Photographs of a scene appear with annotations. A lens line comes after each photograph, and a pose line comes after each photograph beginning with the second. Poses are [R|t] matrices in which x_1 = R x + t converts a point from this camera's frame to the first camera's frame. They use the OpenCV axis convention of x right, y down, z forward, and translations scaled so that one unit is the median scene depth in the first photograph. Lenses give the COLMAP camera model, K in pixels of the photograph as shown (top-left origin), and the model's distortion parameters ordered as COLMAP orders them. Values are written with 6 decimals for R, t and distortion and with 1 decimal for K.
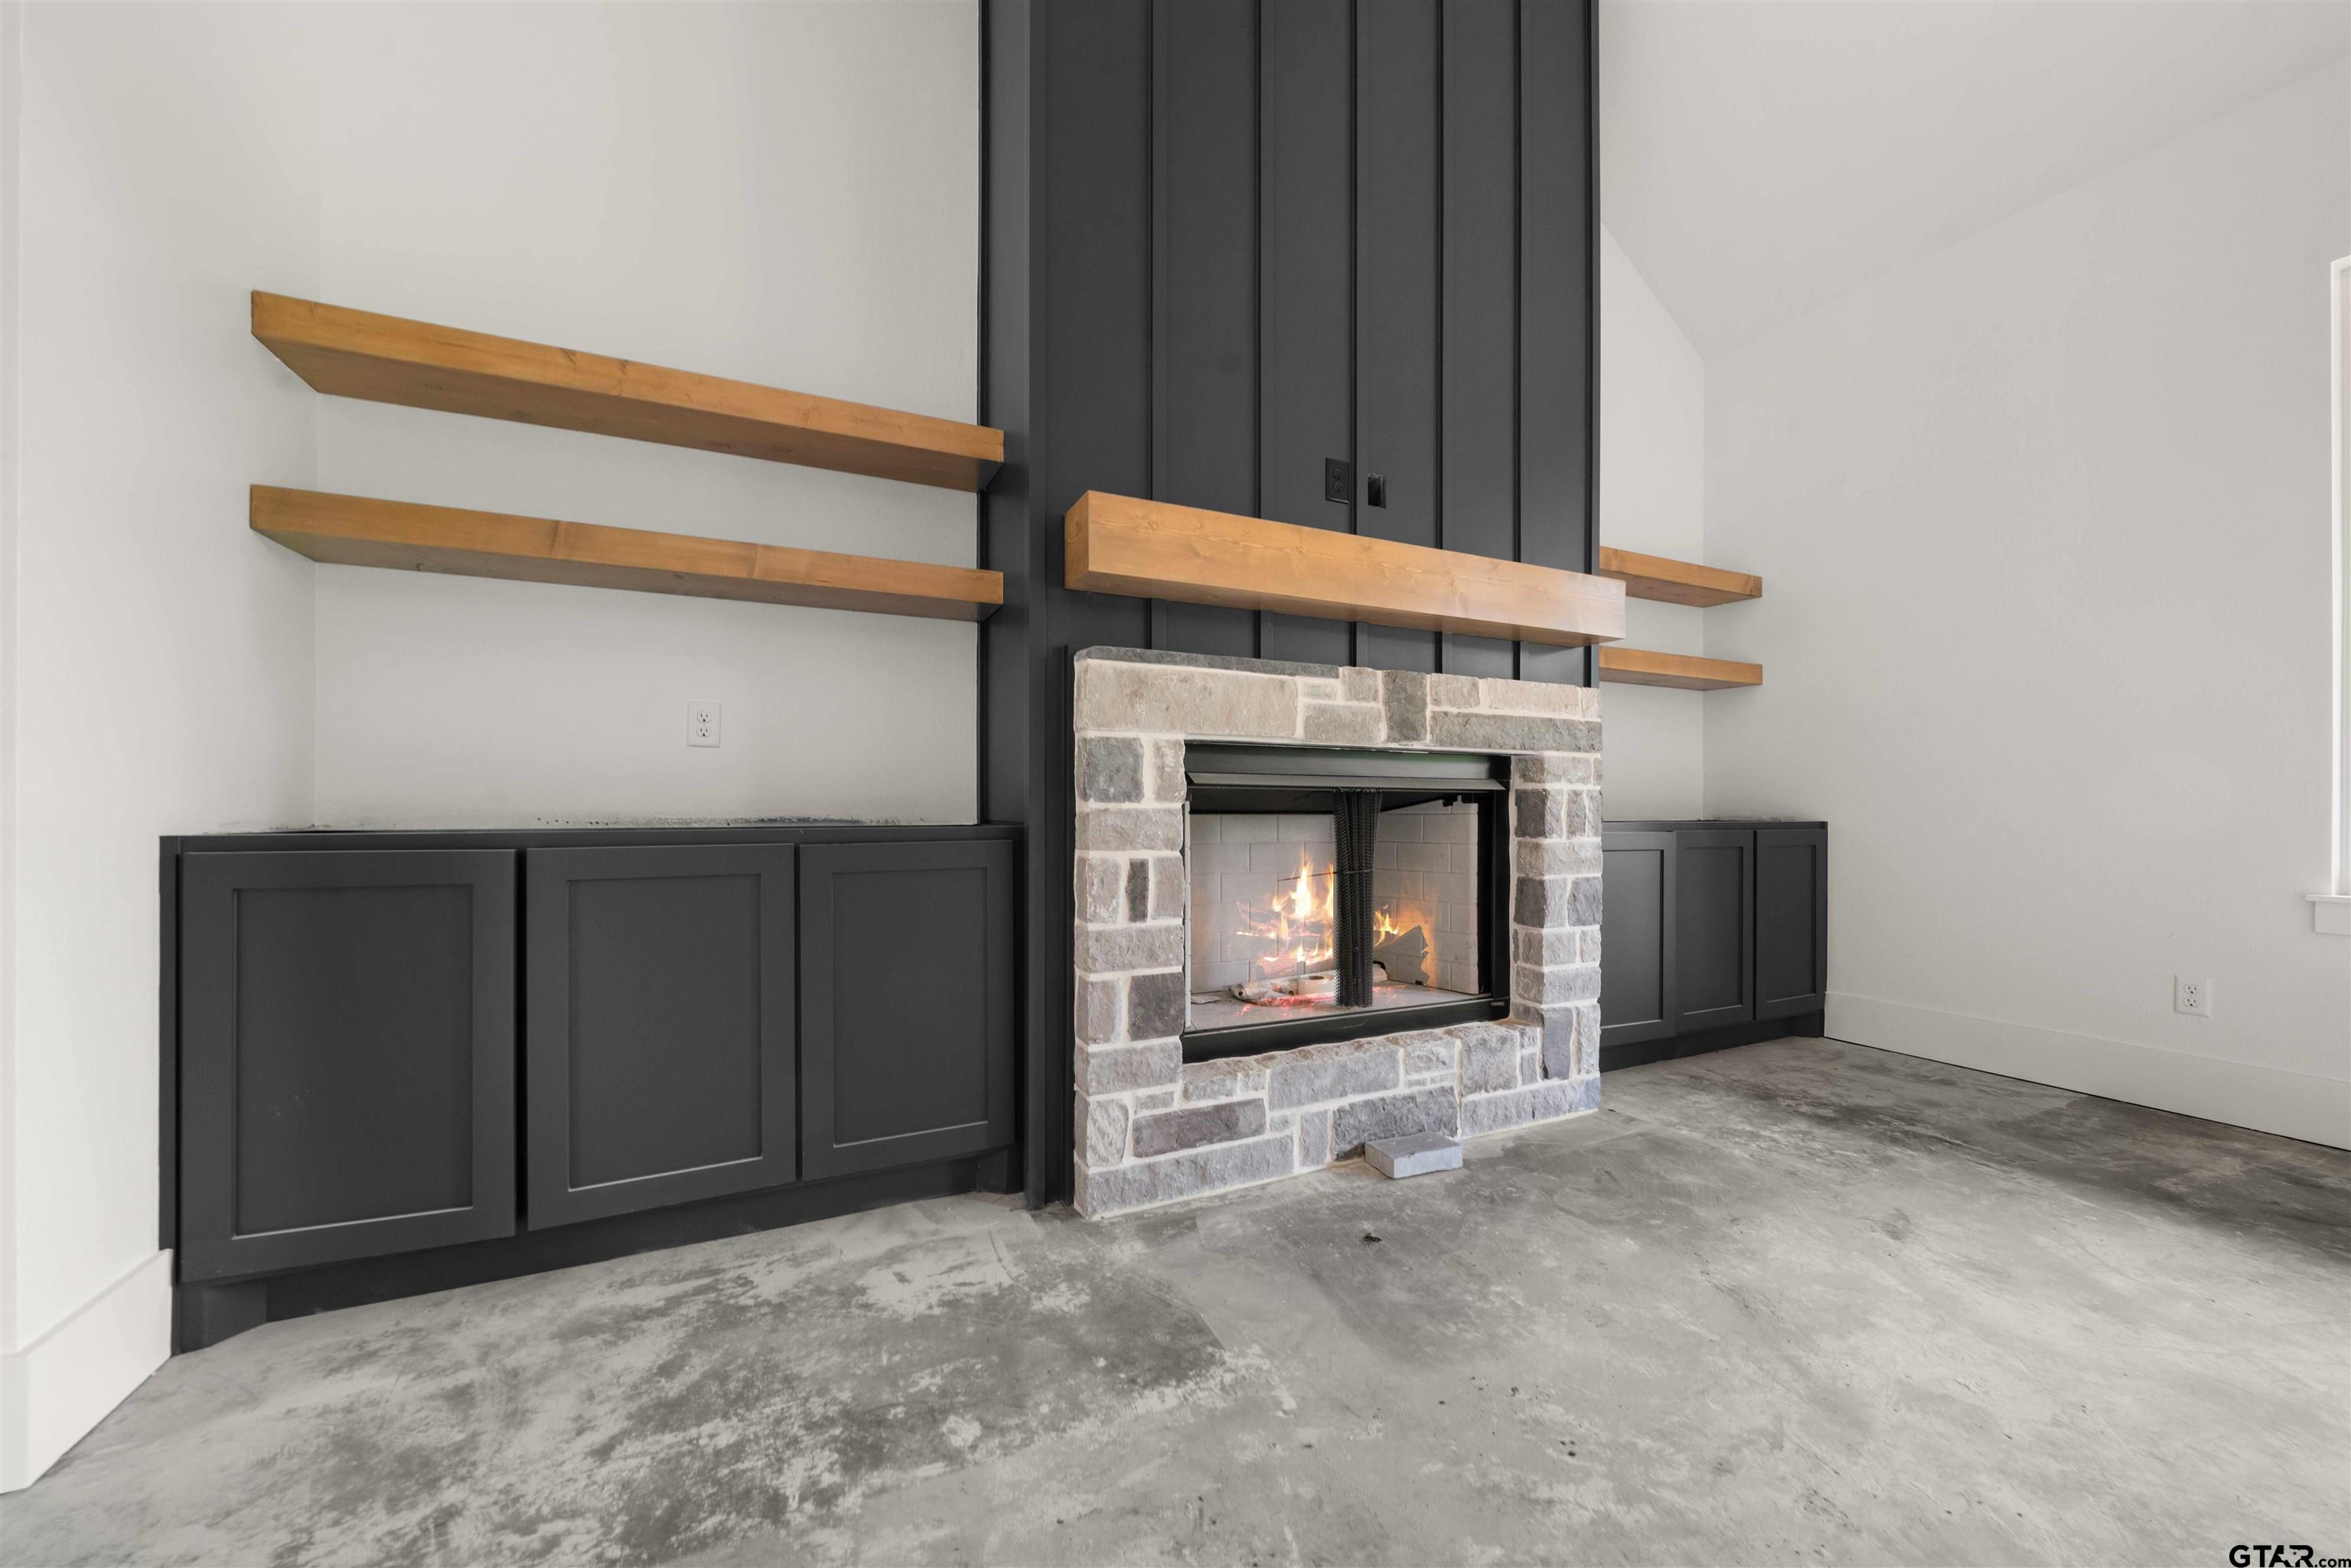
lens RADIAL K [[877.7, 0, 1205.0], [0, 877.7, 810.3], [0, 0, 1]] dist [-0.007779, 0.000374]
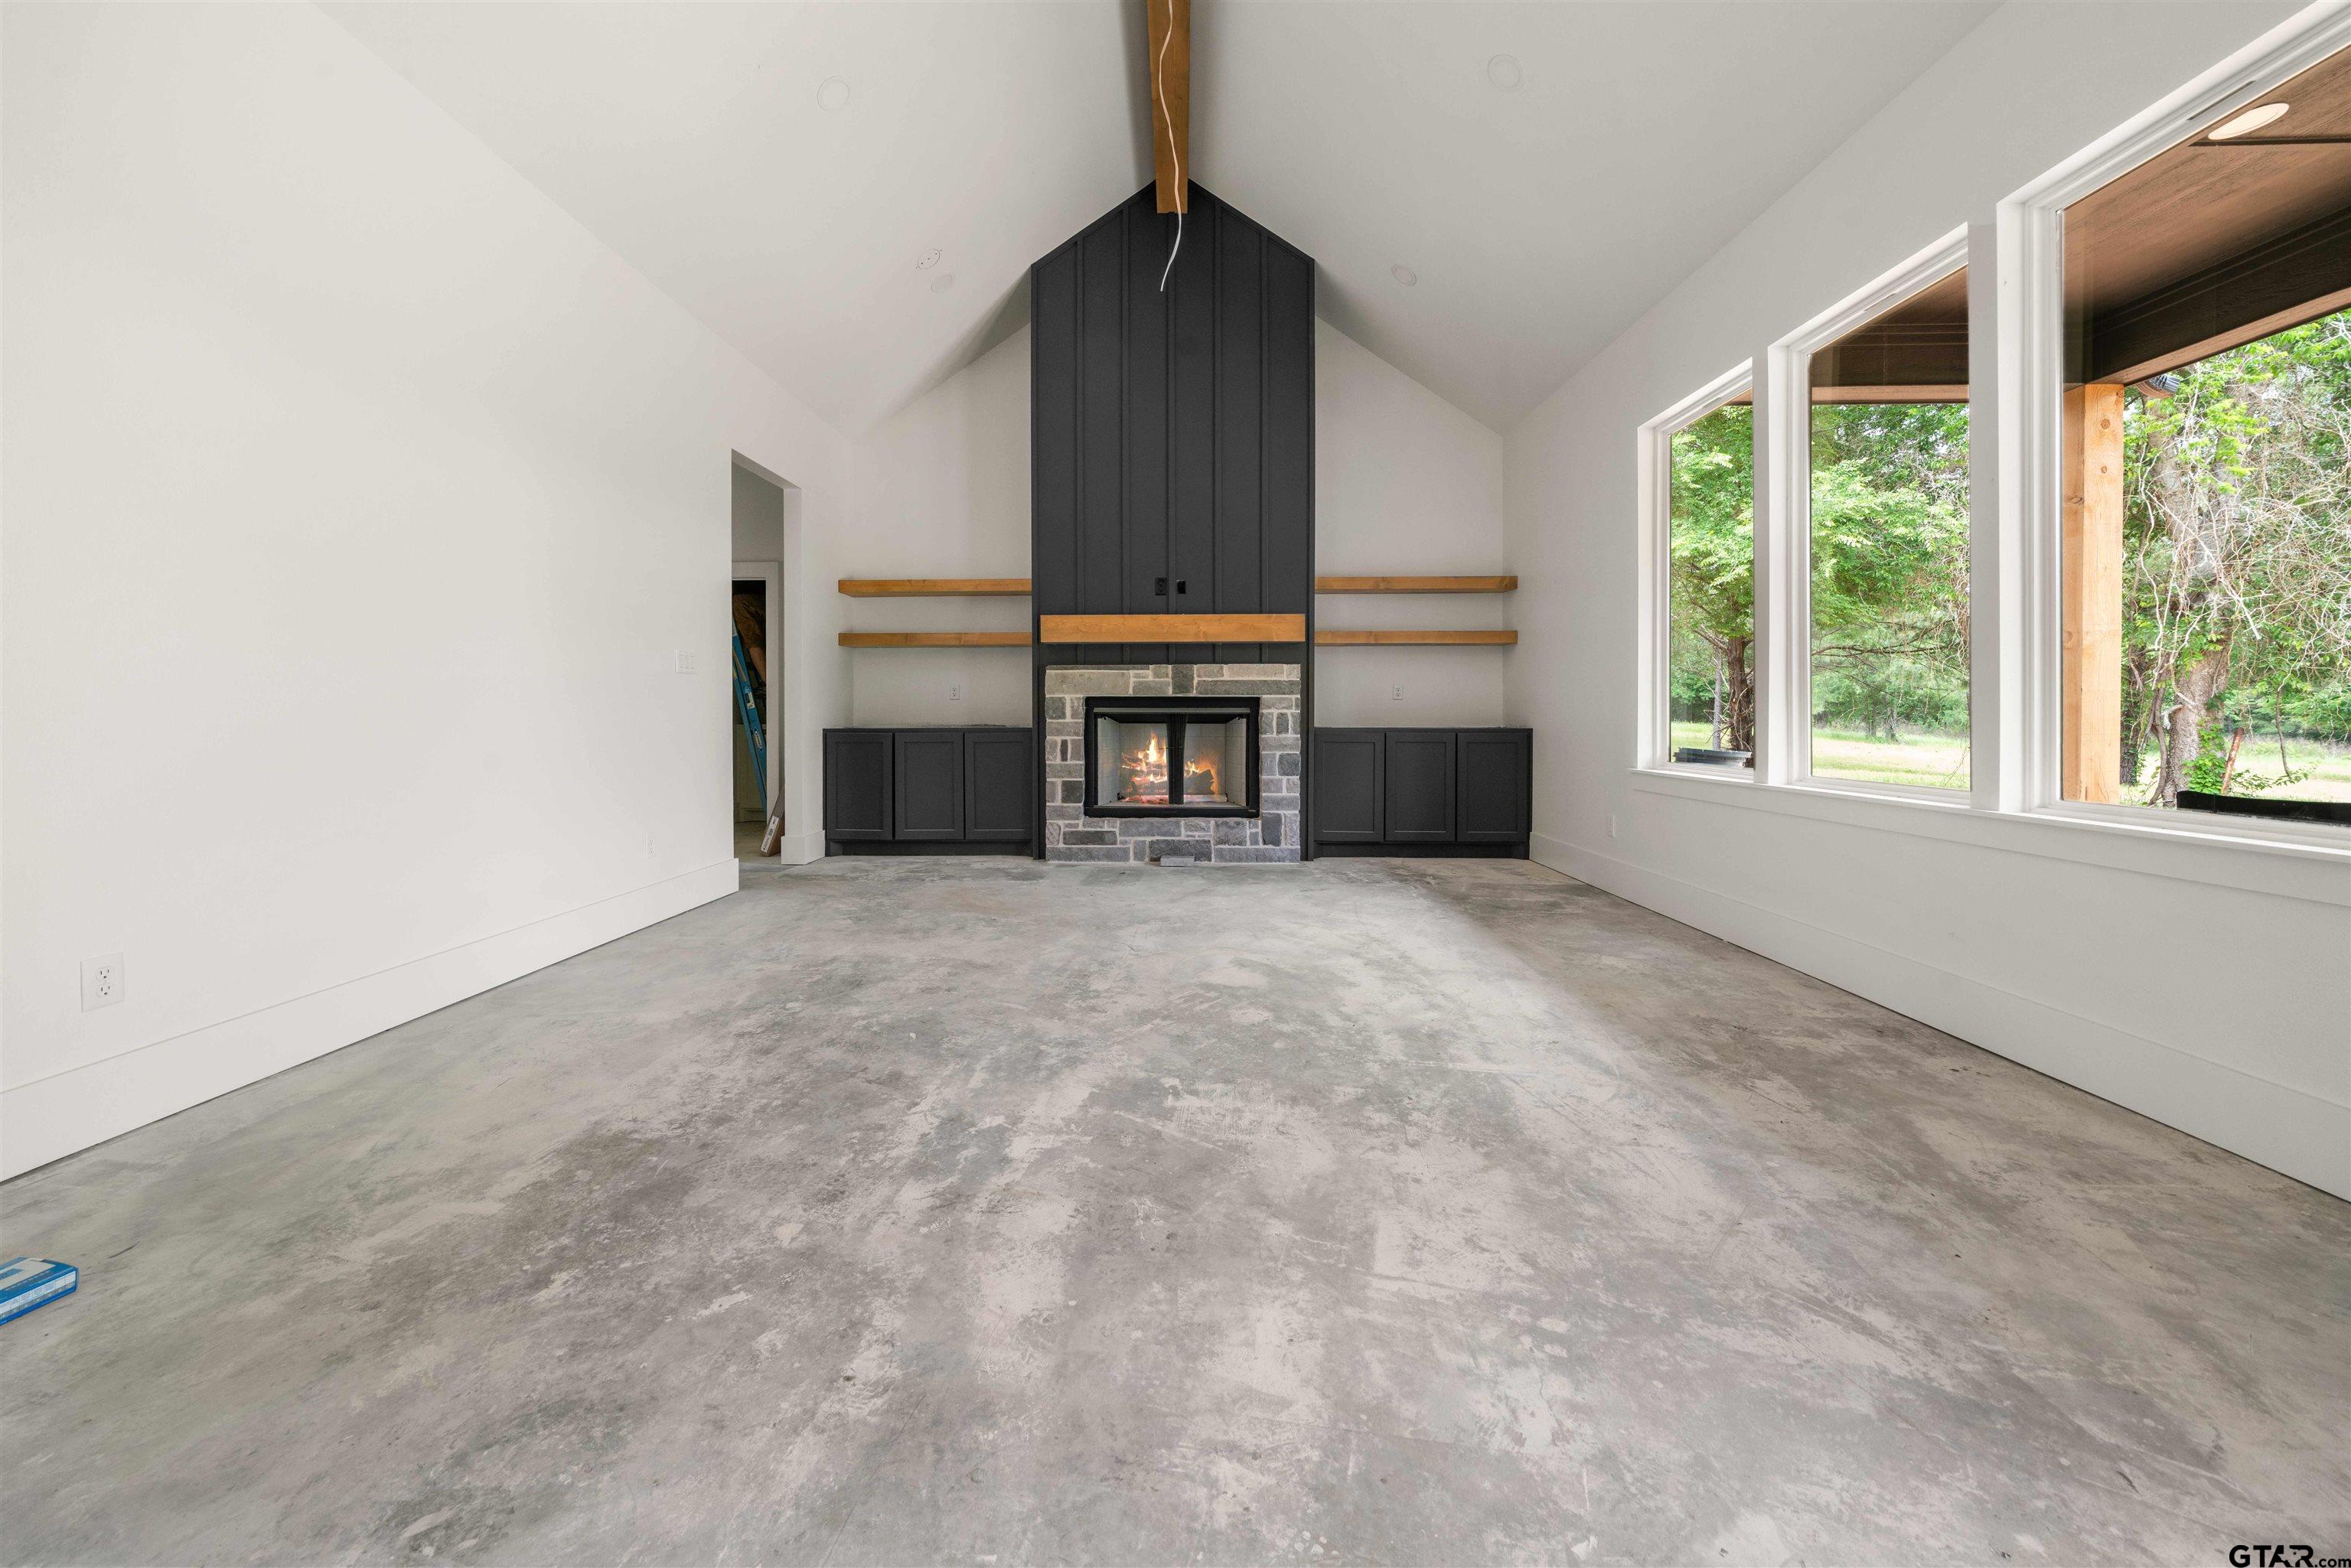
lens RADIAL K [[877.7, 0, 1167.7], [0, 877.7, 725.5], [0, 0, 1]] dist [-0.007779, 0.000374]
pose [[0.885677, 0.002153, -0.464297, 1.404211], [0.000314, 0.999986, 0.005238, -0.003077], [0.464302, -0.004785, 0.885664, -1.241683]]
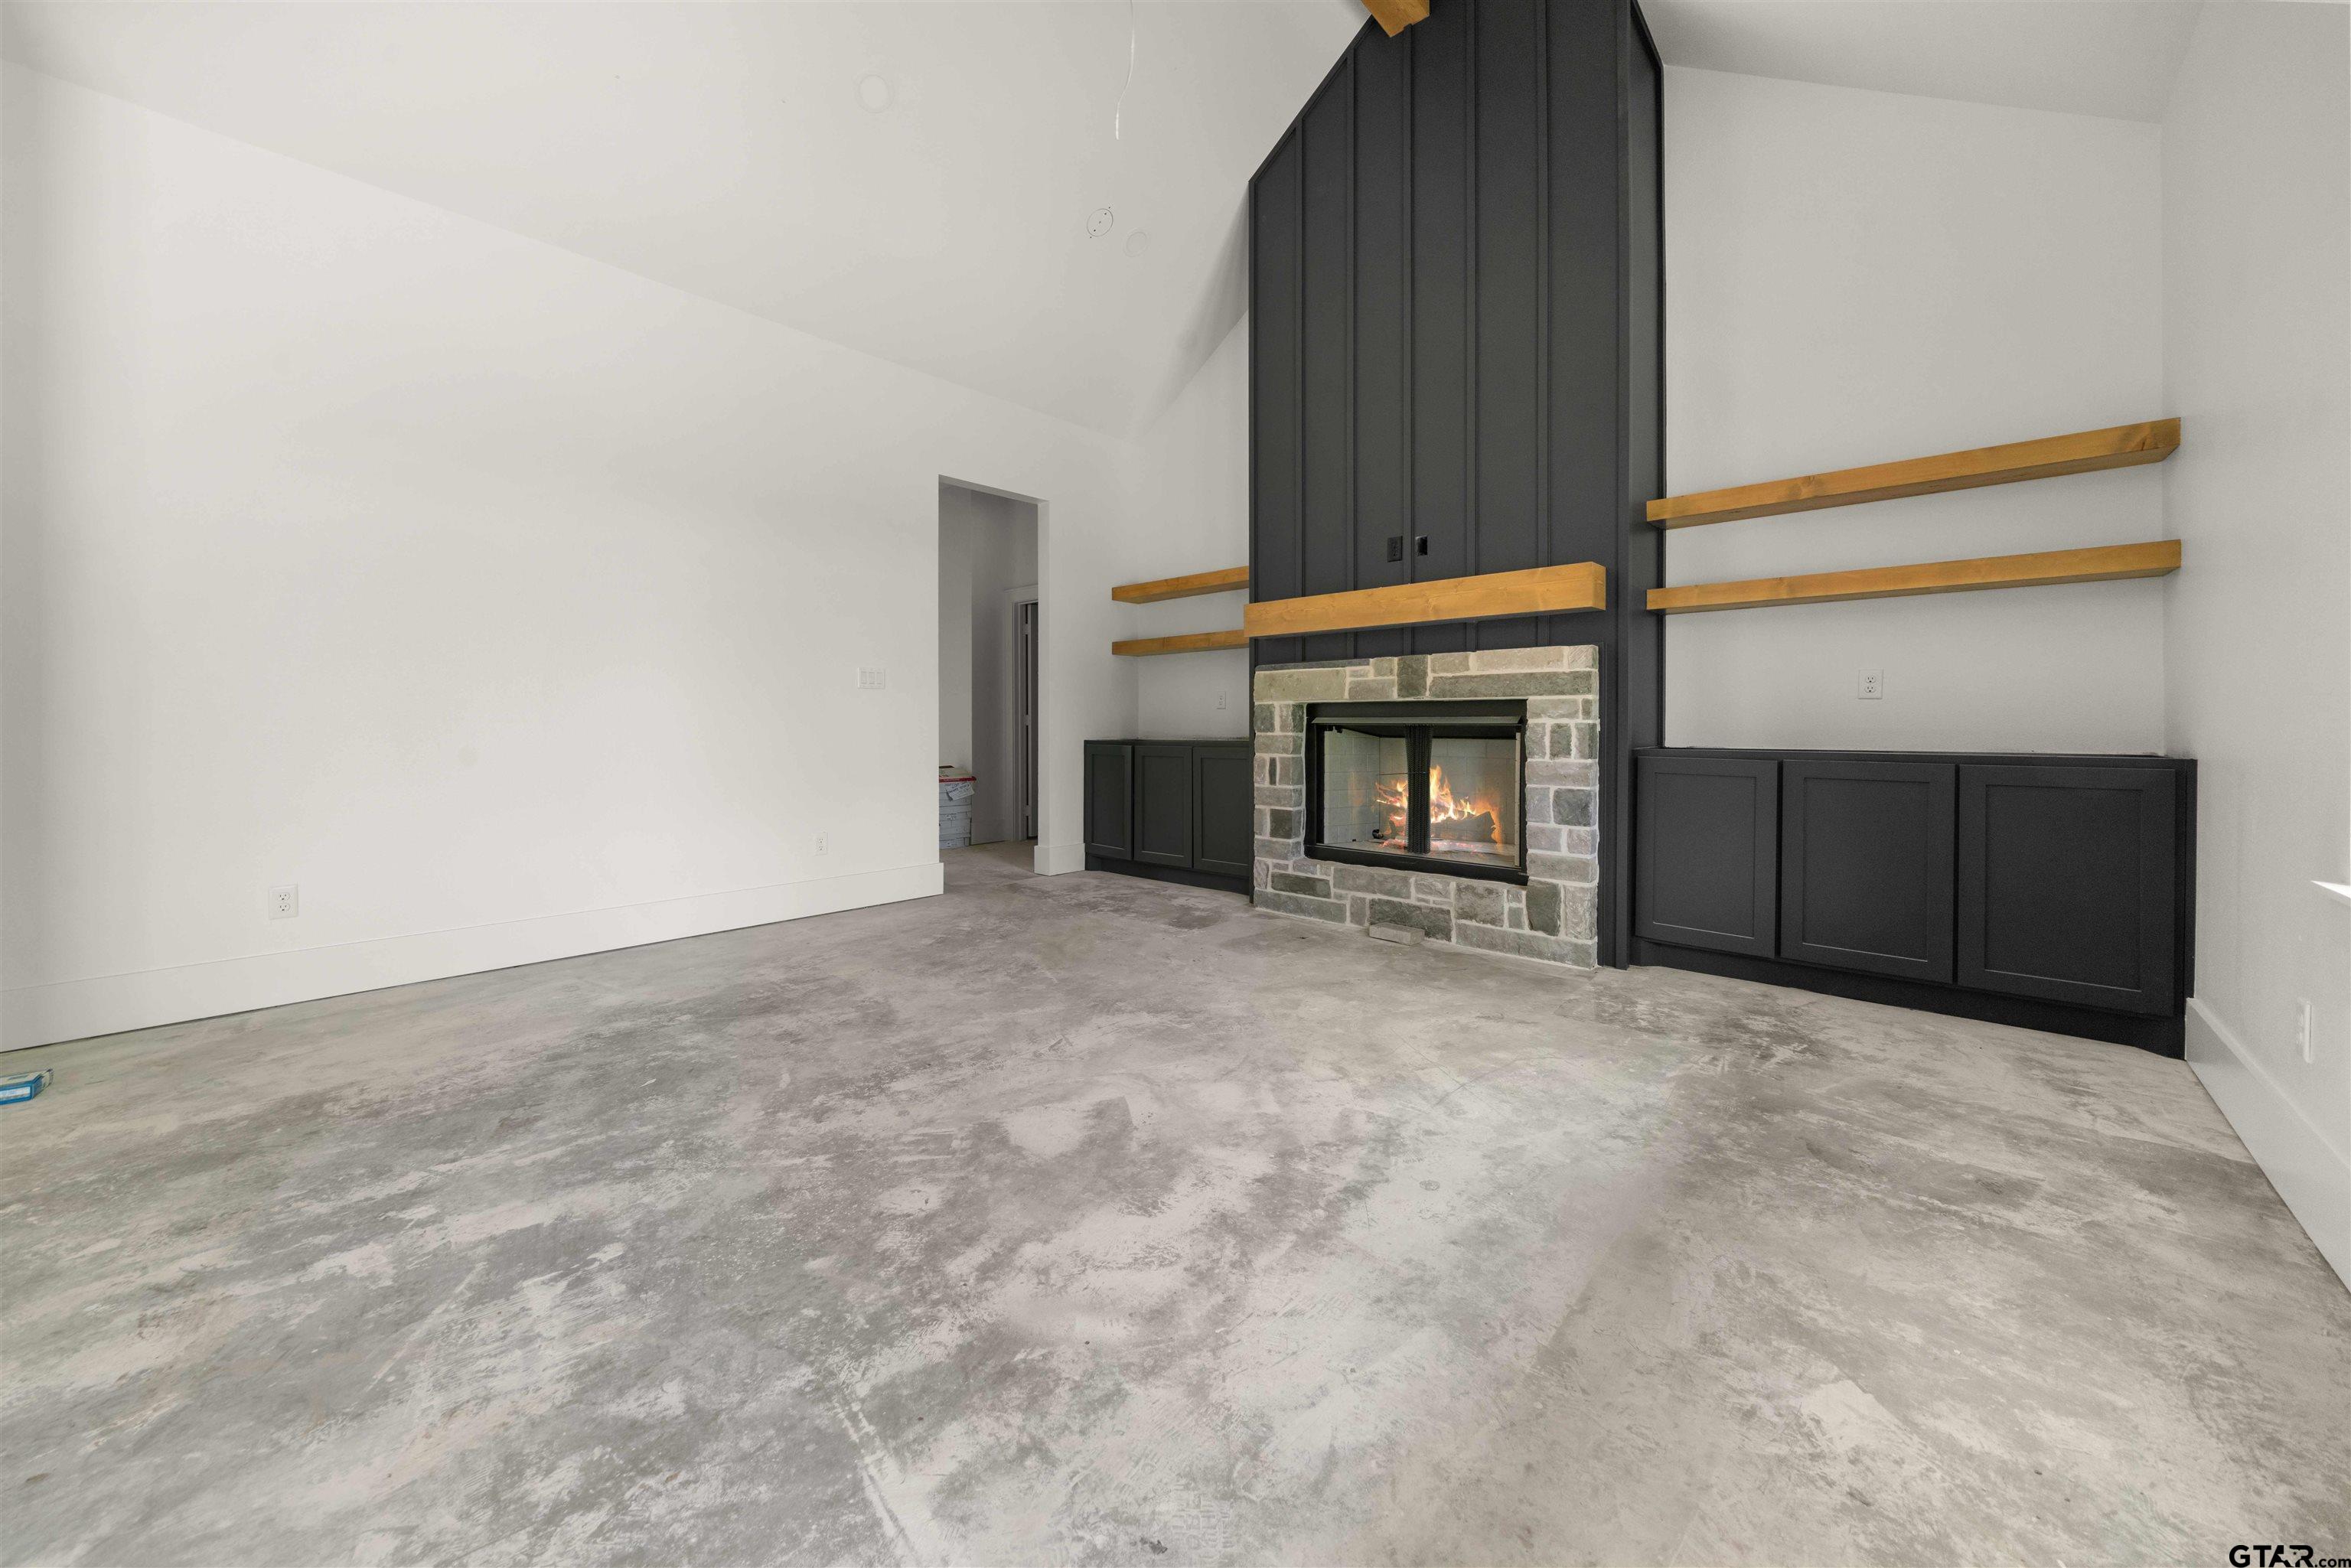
lens RADIAL K [[877.7, 0, 1126.6], [0, 877.7, 728.6], [0, 0, 1]] dist [-0.007779, 0.000374]
pose [[0.321436, 0.001652, -0.946930, 1.777868], [-0.003379, 0.999994, 0.000598, -0.016479], [0.946925, 0.003008, 0.321440, -0.079252]]
